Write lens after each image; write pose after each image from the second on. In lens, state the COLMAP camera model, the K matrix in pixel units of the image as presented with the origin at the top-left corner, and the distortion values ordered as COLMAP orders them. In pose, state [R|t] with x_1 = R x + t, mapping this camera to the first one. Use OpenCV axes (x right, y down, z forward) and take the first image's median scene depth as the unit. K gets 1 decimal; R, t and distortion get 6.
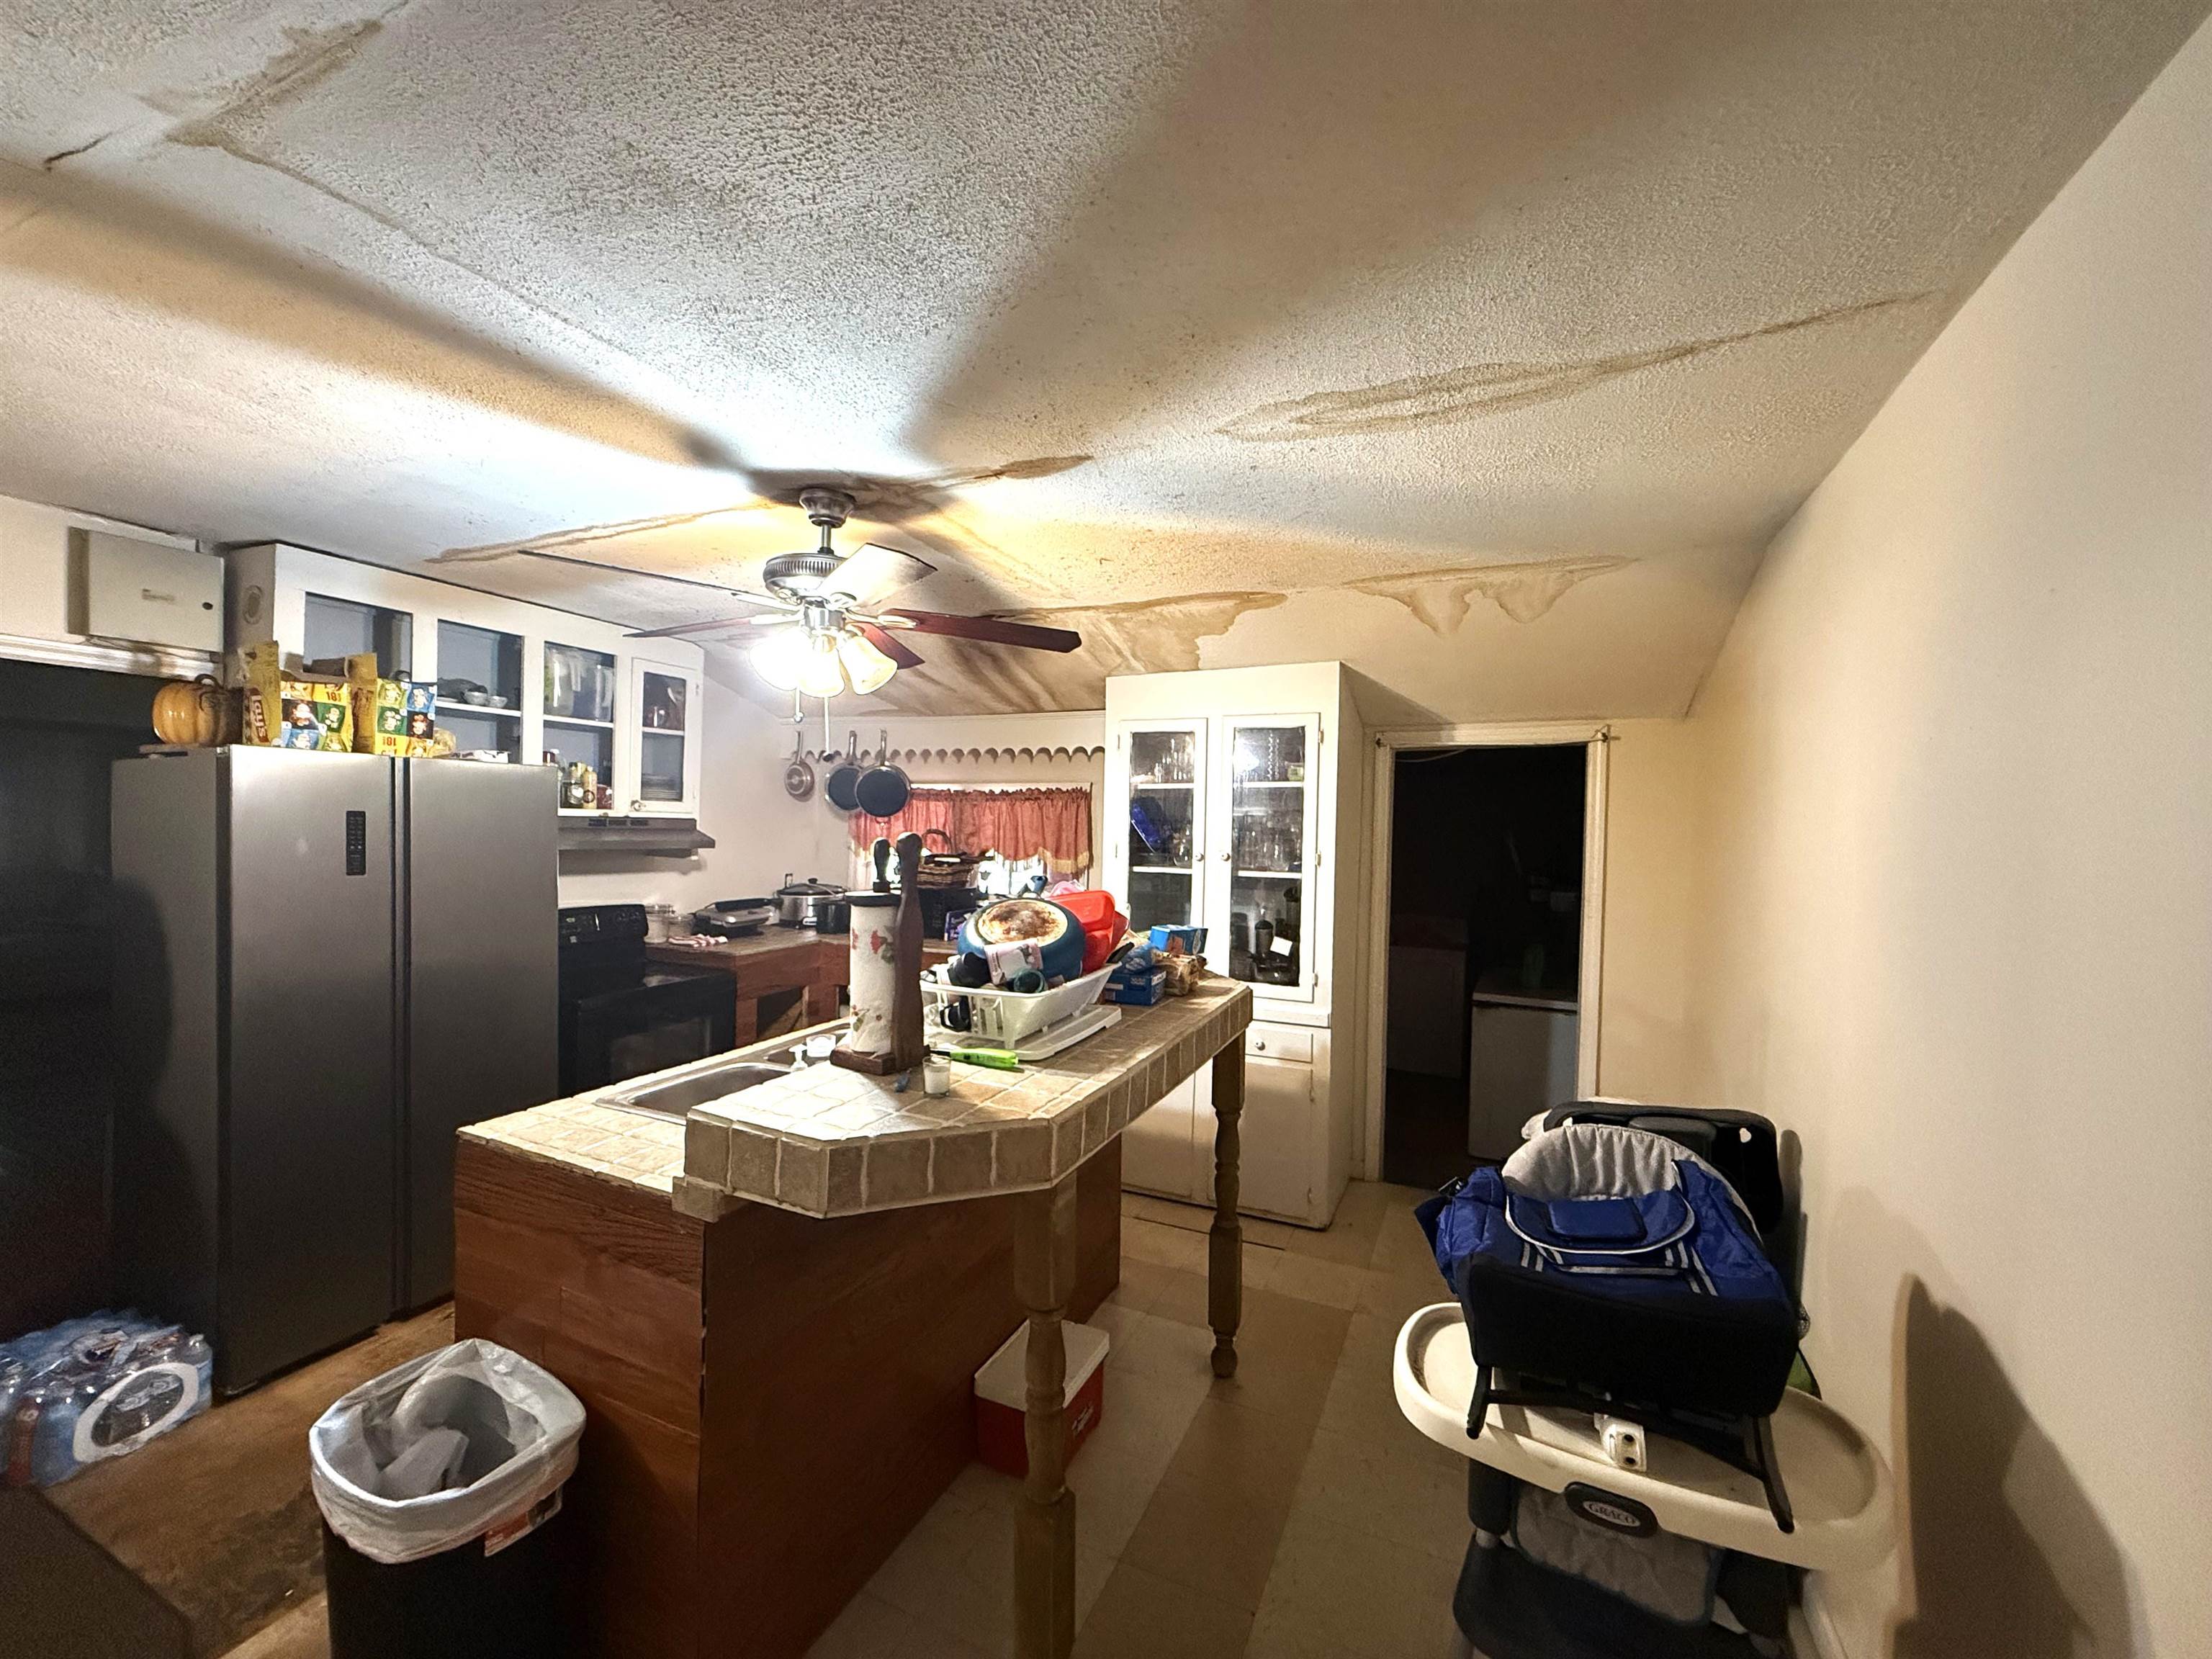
lens RADIAL K [[879.9, 0, 1106.0], [0, 879.9, 829.5], [0, 0, 1]] dist [0.002479, 0.000147]
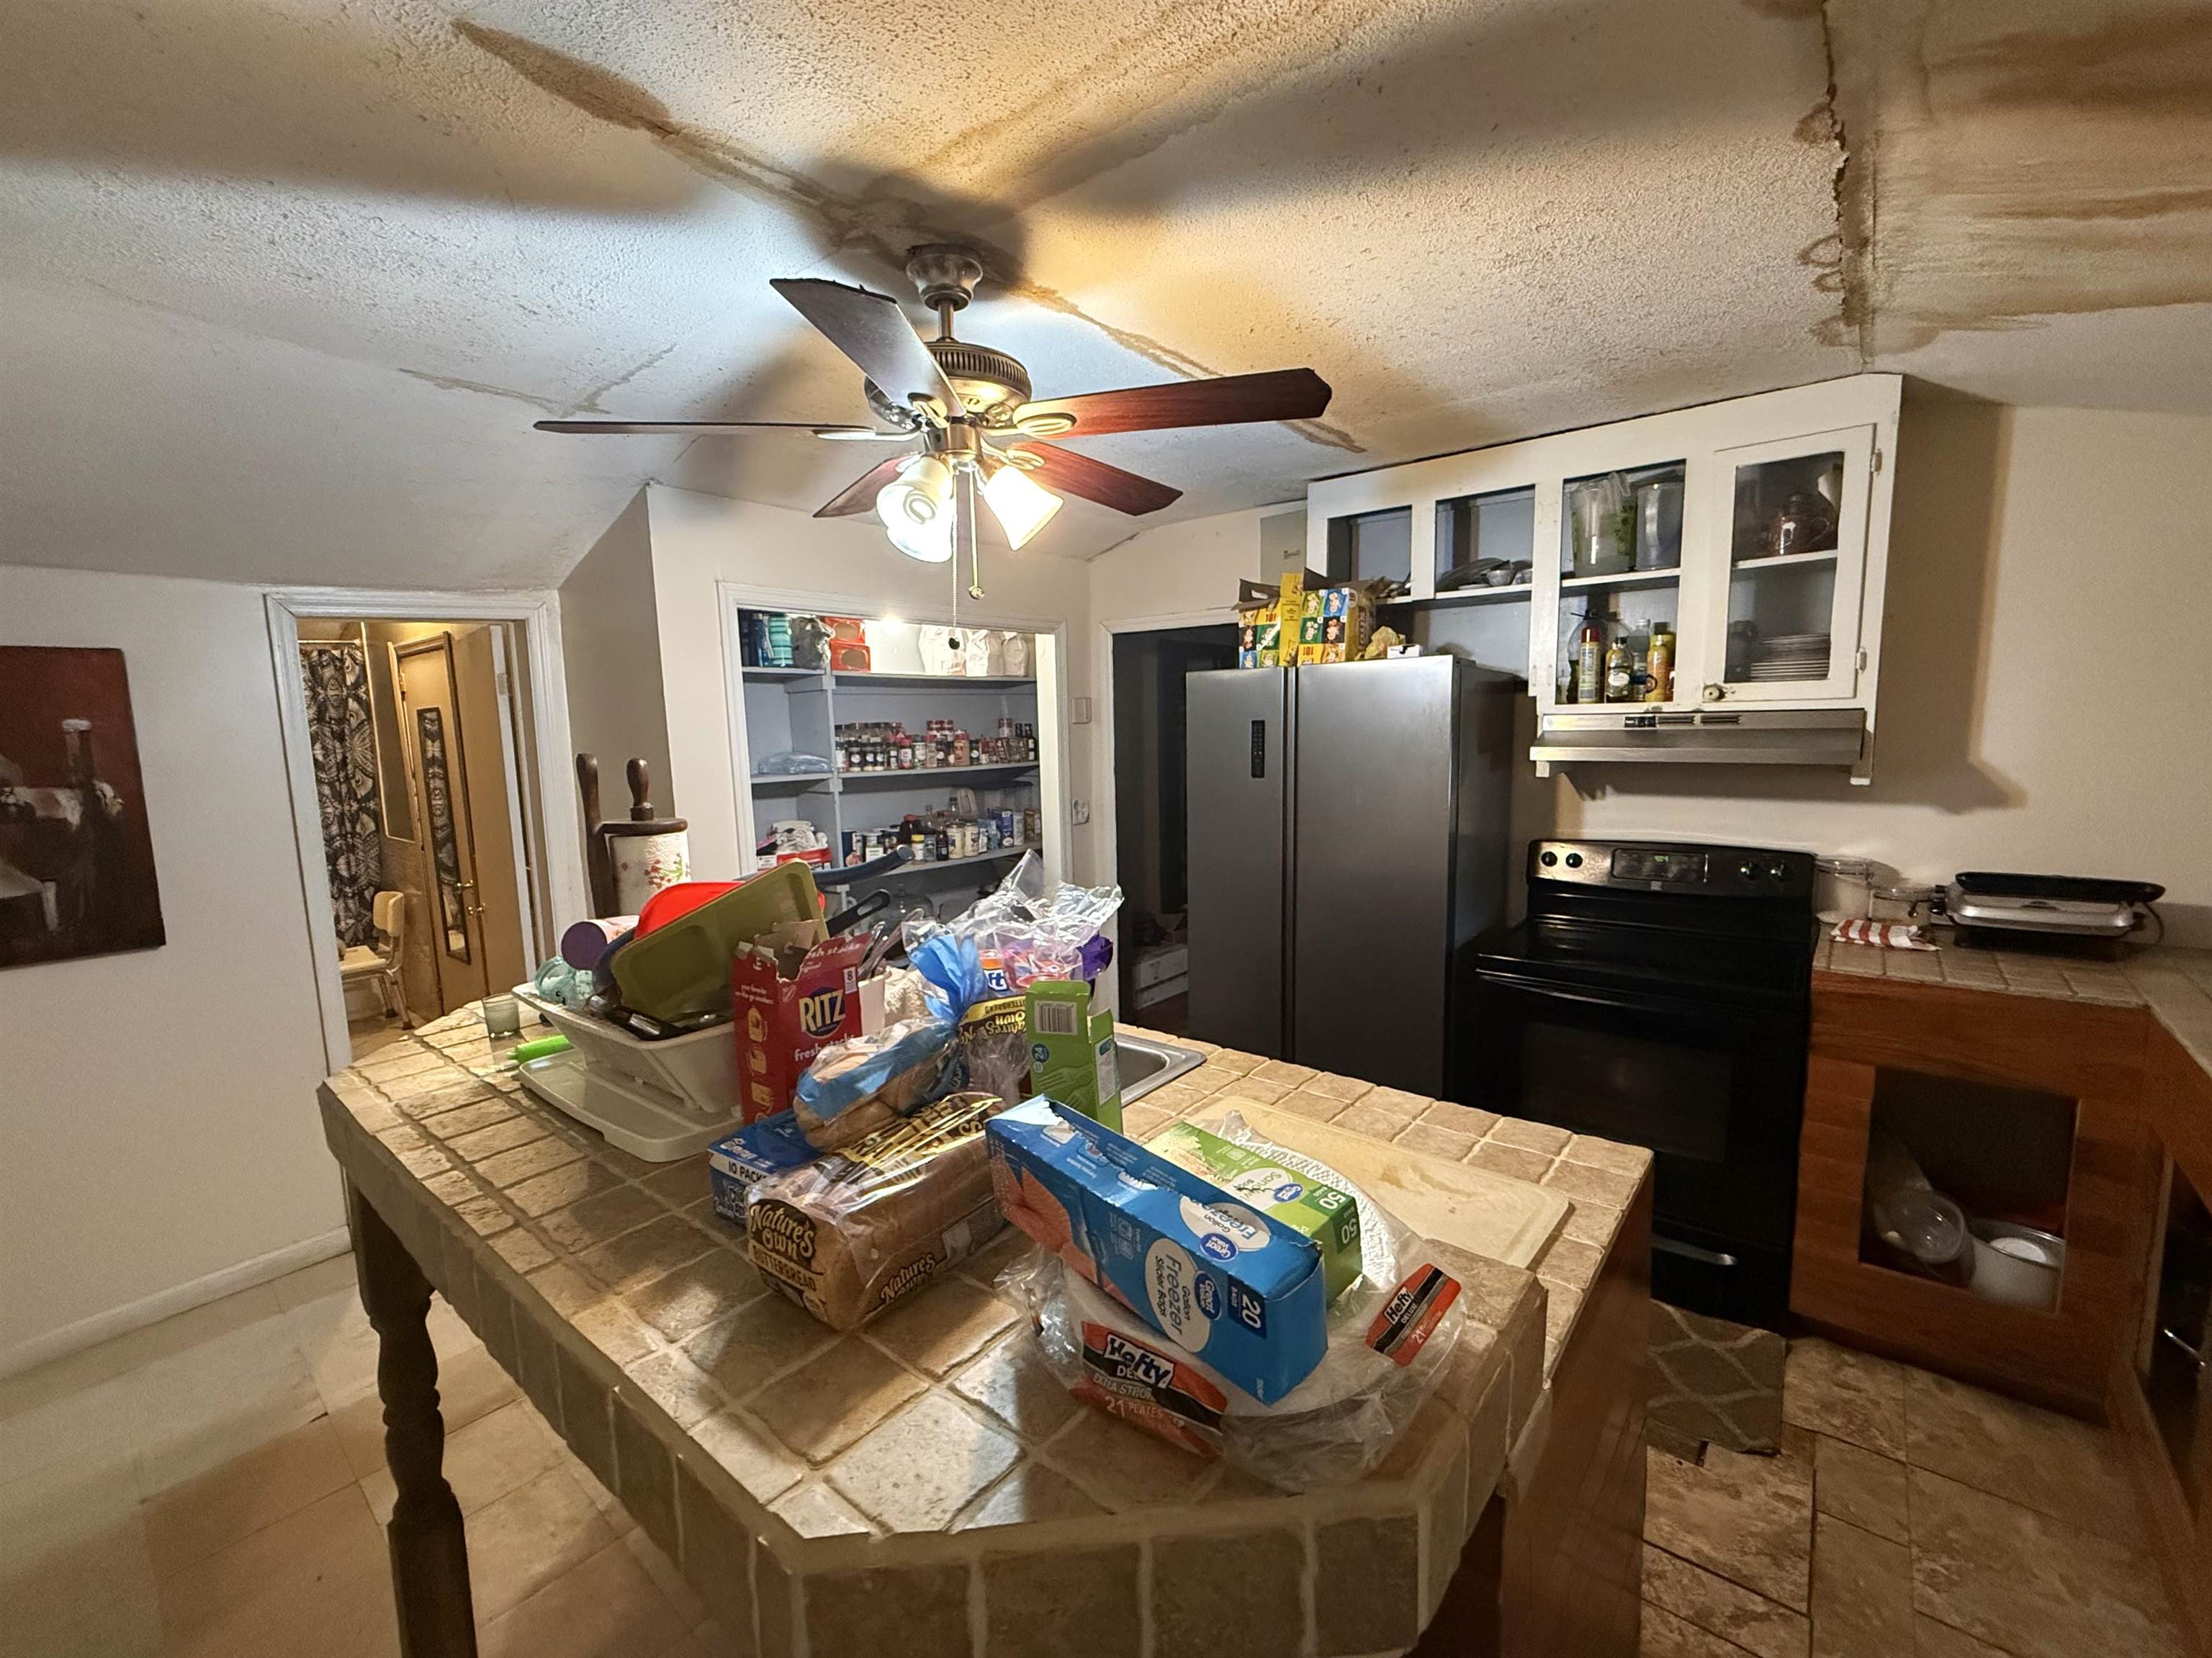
lens RADIAL K [[919.4, 0, 1106.0], [0, 919.4, 829.0], [0, 0, 1]] dist [-0.002138, -0.000325]
pose [[-0.269640, 0.105572, -0.957157, 0.301459], [0.016380, 0.994331, 0.105058, -0.009294], [0.962822, 0.012650, -0.269840, 1.044604]]
